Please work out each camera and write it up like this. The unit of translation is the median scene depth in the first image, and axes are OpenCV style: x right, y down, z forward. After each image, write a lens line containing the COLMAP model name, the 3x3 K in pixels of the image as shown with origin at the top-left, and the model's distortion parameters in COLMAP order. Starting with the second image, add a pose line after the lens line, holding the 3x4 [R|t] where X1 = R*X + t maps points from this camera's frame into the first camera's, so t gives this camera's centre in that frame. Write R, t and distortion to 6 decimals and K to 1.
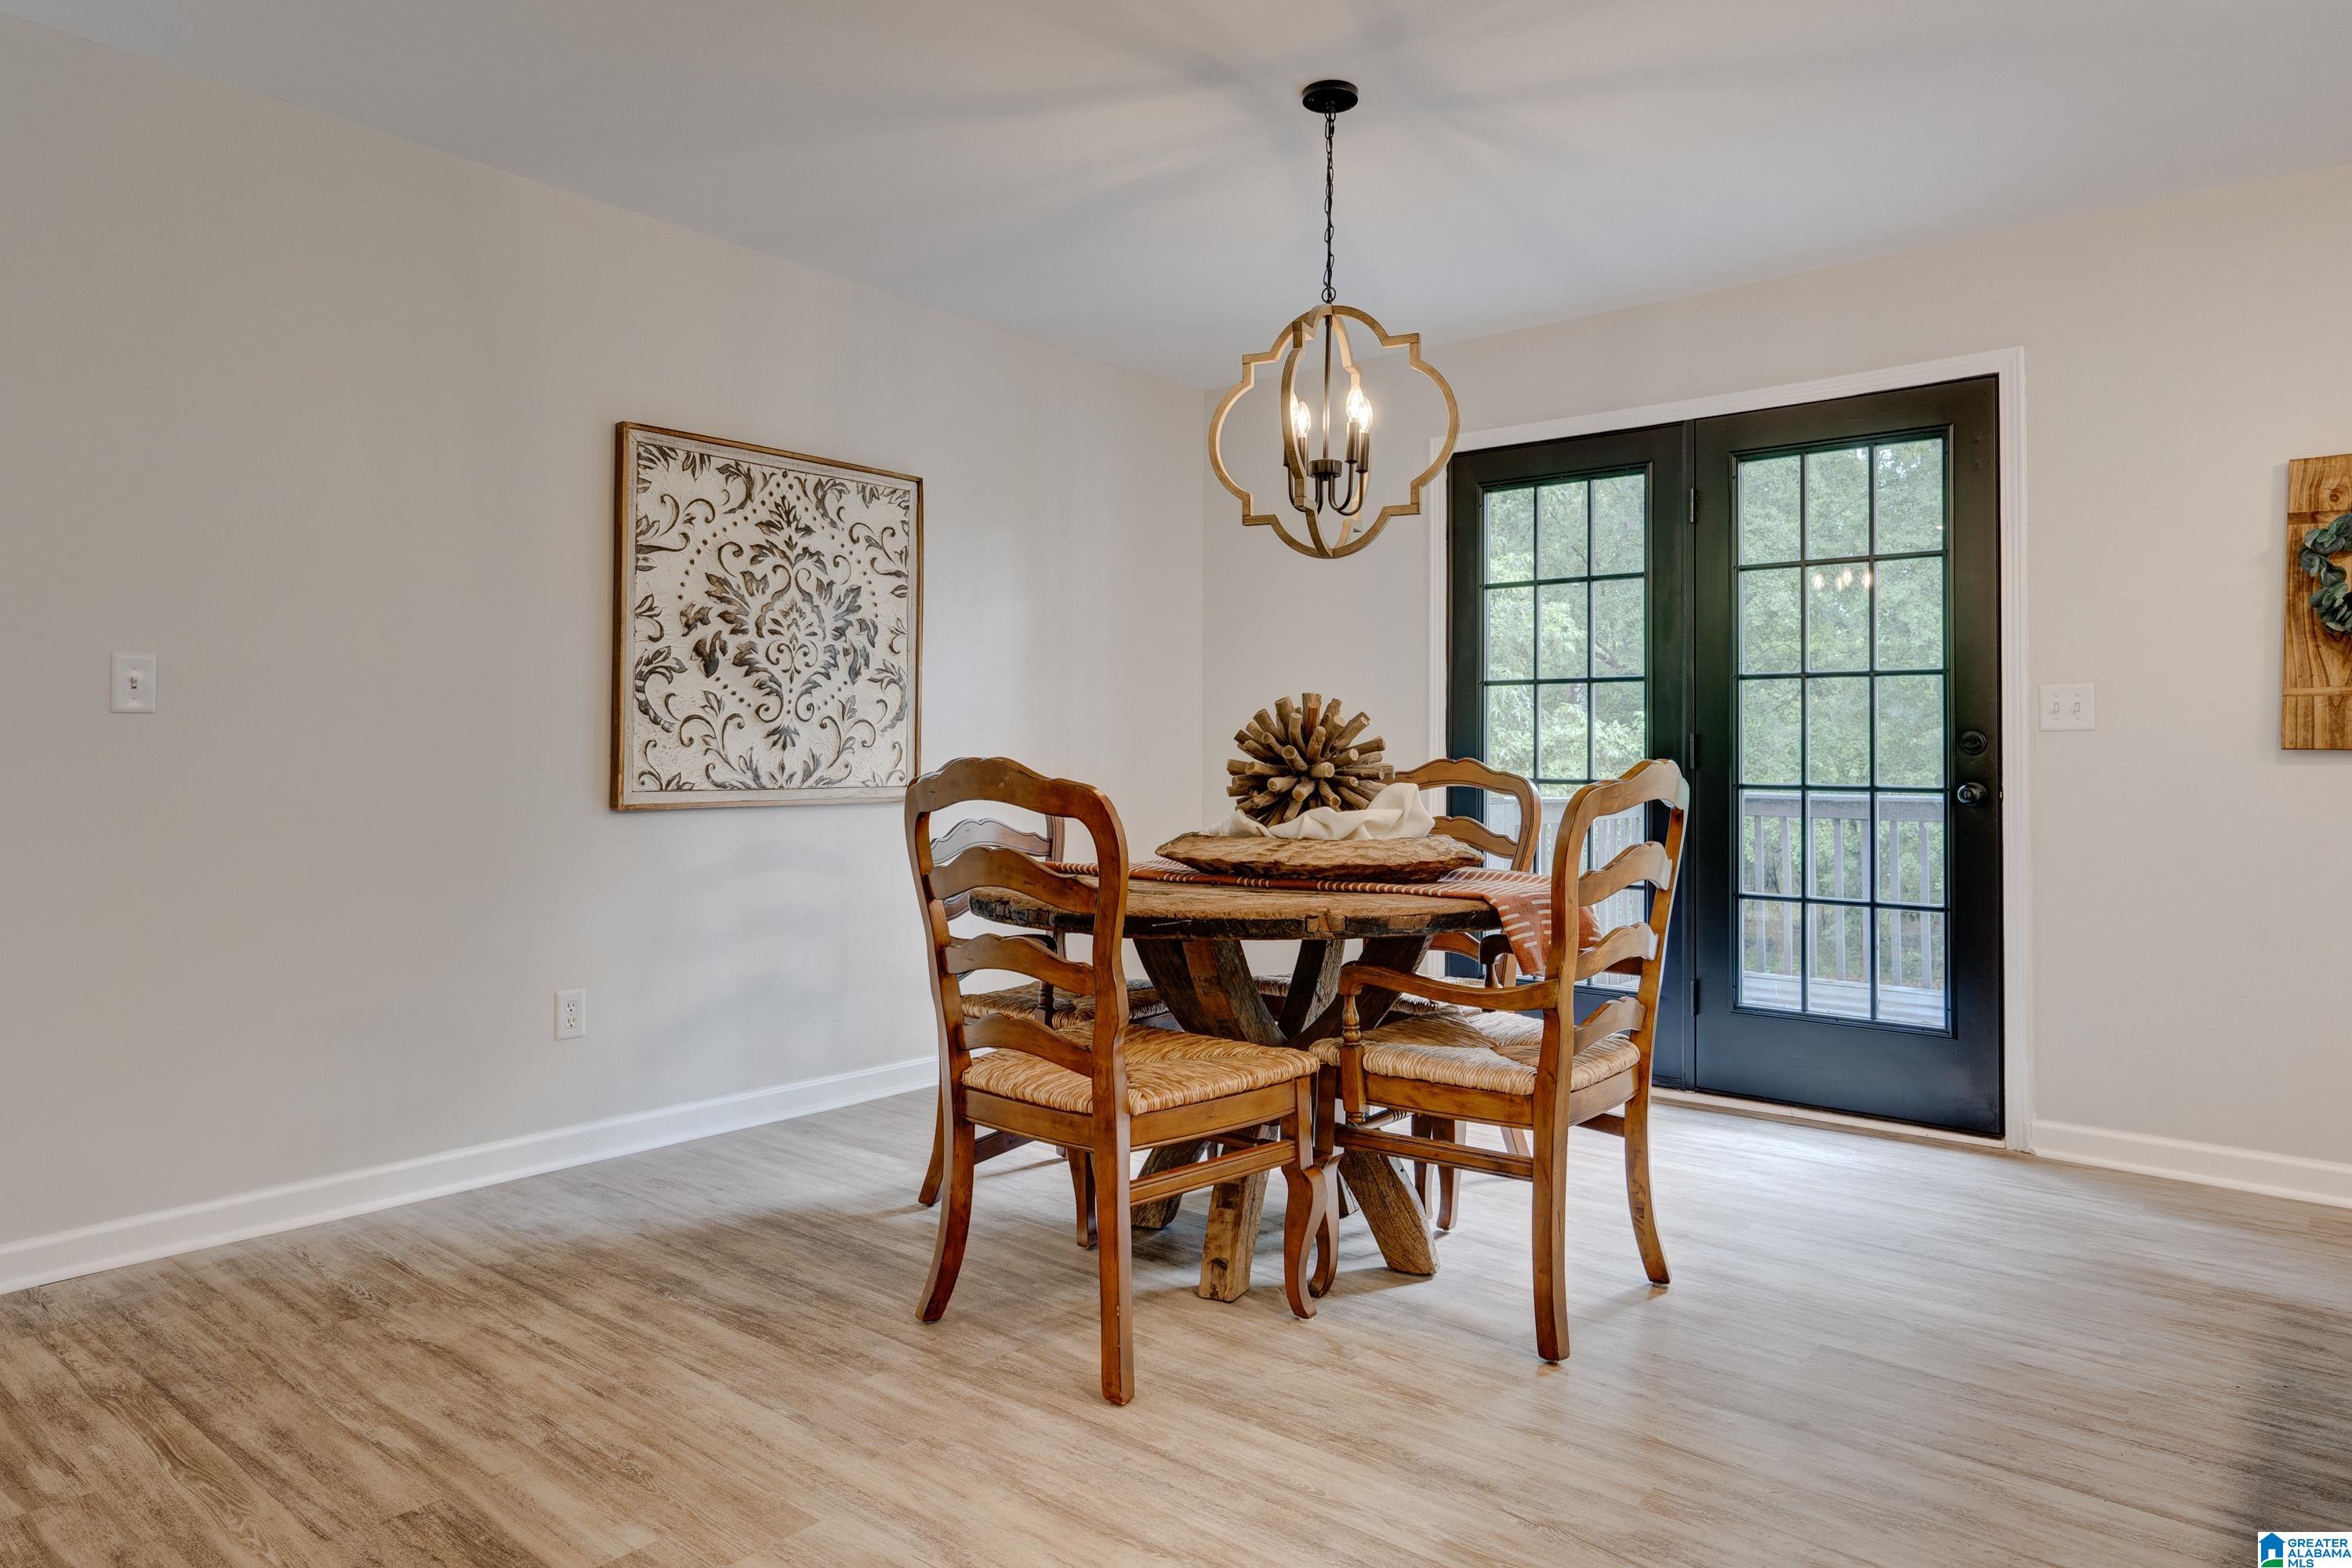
lens RADIAL K [[1430.8, 0, 1175.3], [0, 1430.8, 770.0], [0, 0, 1]] dist [-0.005198, -0.000675]
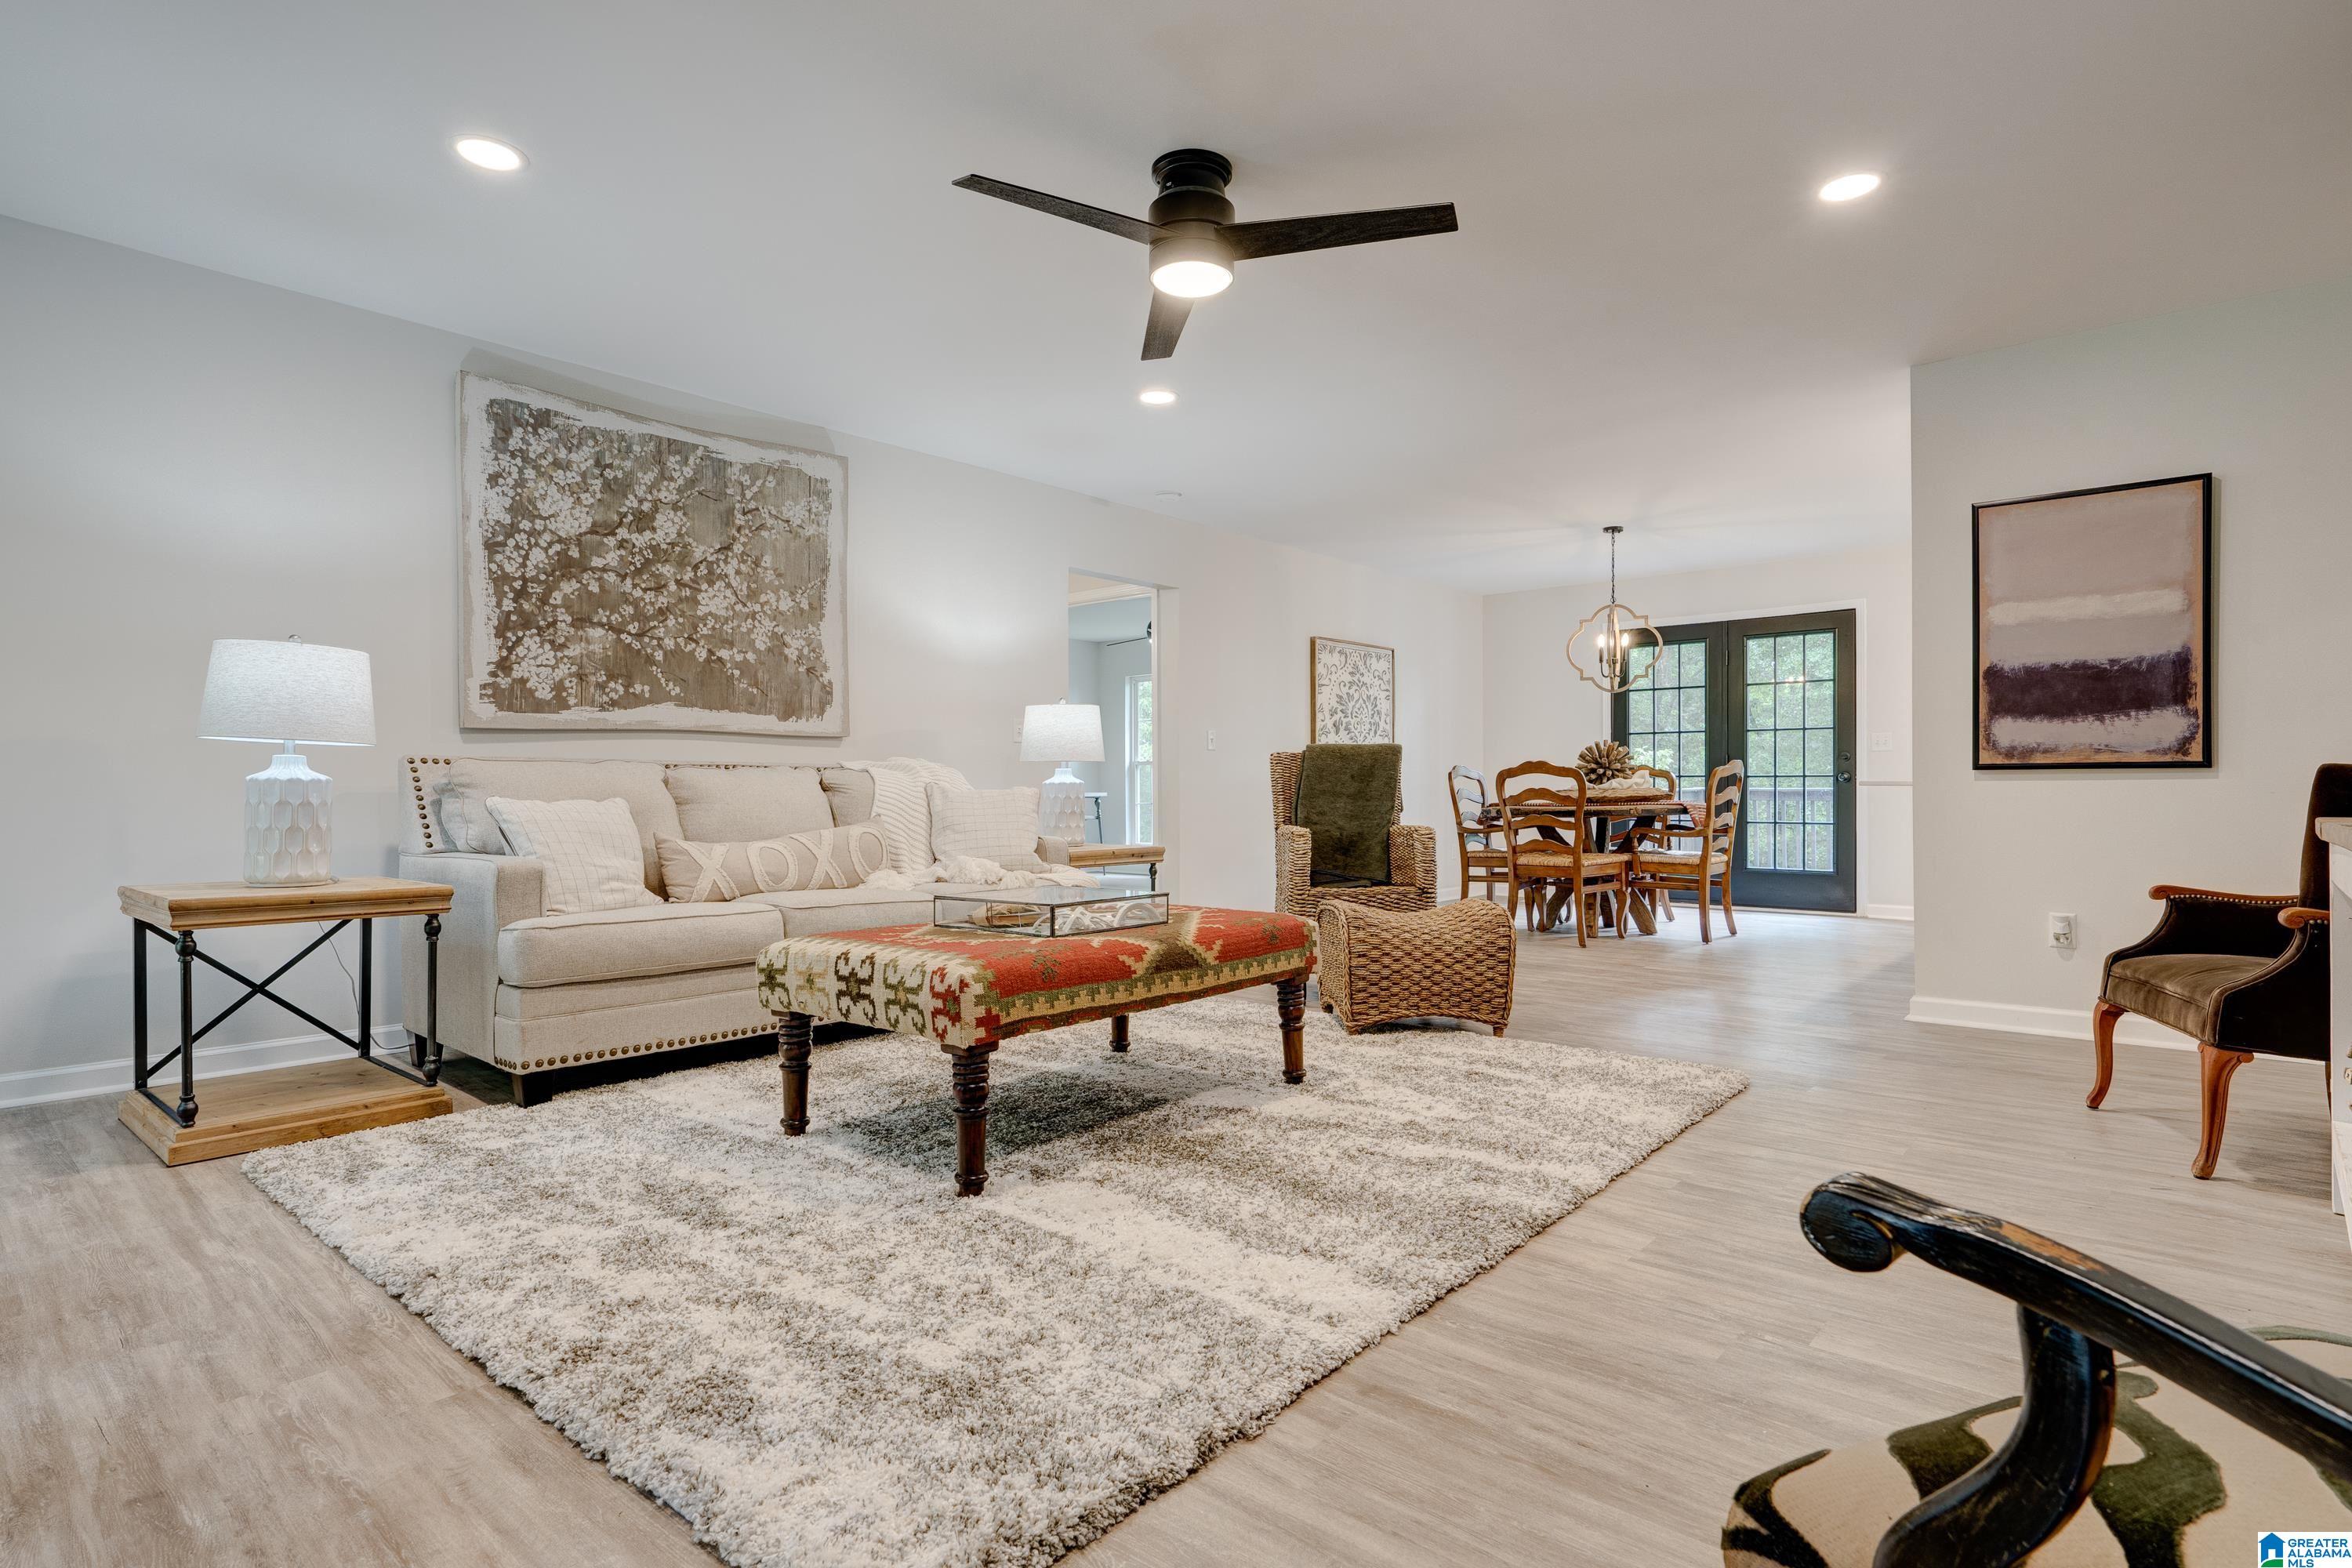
lens RADIAL K [[1208.0, 0, 1171.6], [0, 1208.0, 824.4], [0, 0, 1]] dist [0.002915, 0.000220]
pose [[0.999700, -0.008695, -0.022913, -0.571708], [0.009160, 0.999753, 0.020273, 0.046474], [0.022731, -0.020477, 0.999532, -1.142893]]
